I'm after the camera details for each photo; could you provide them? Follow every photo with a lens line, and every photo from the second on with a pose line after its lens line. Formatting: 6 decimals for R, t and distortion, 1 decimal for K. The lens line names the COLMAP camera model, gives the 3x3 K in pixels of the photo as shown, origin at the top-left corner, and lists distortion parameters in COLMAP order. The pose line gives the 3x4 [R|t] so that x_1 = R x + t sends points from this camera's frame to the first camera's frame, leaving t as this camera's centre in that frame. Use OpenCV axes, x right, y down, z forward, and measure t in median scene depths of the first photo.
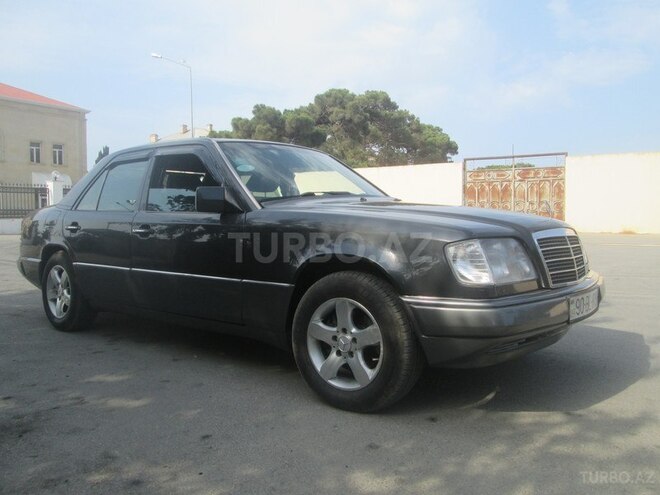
lens RADIAL K [[547.2, 0, 330.1], [0, 547.2, 249.6], [0, 0, 1]] dist [-0.049823, 0.015549]
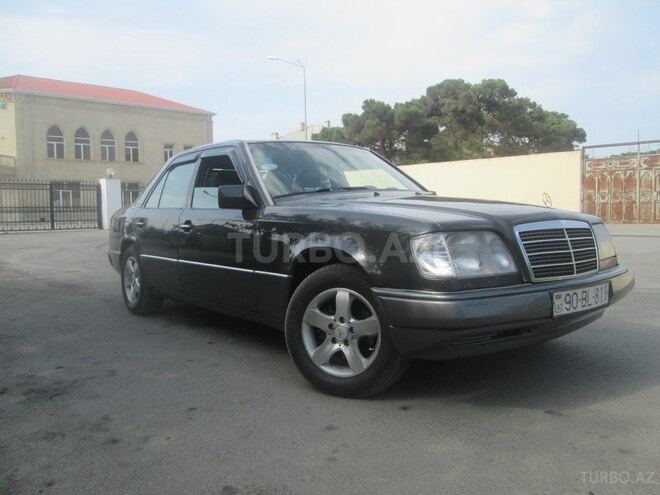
lens RADIAL K [[547.2, 0, 332.7], [0, 547.2, 249.1], [0, 0, 1]] dist [-0.049823, 0.015549]
pose [[0.975829, 0.003737, -0.218505, 0.164458], [-0.001527, 0.999946, 0.010280, 0.001066], [0.218532, -0.009698, 0.975782, -0.017197]]
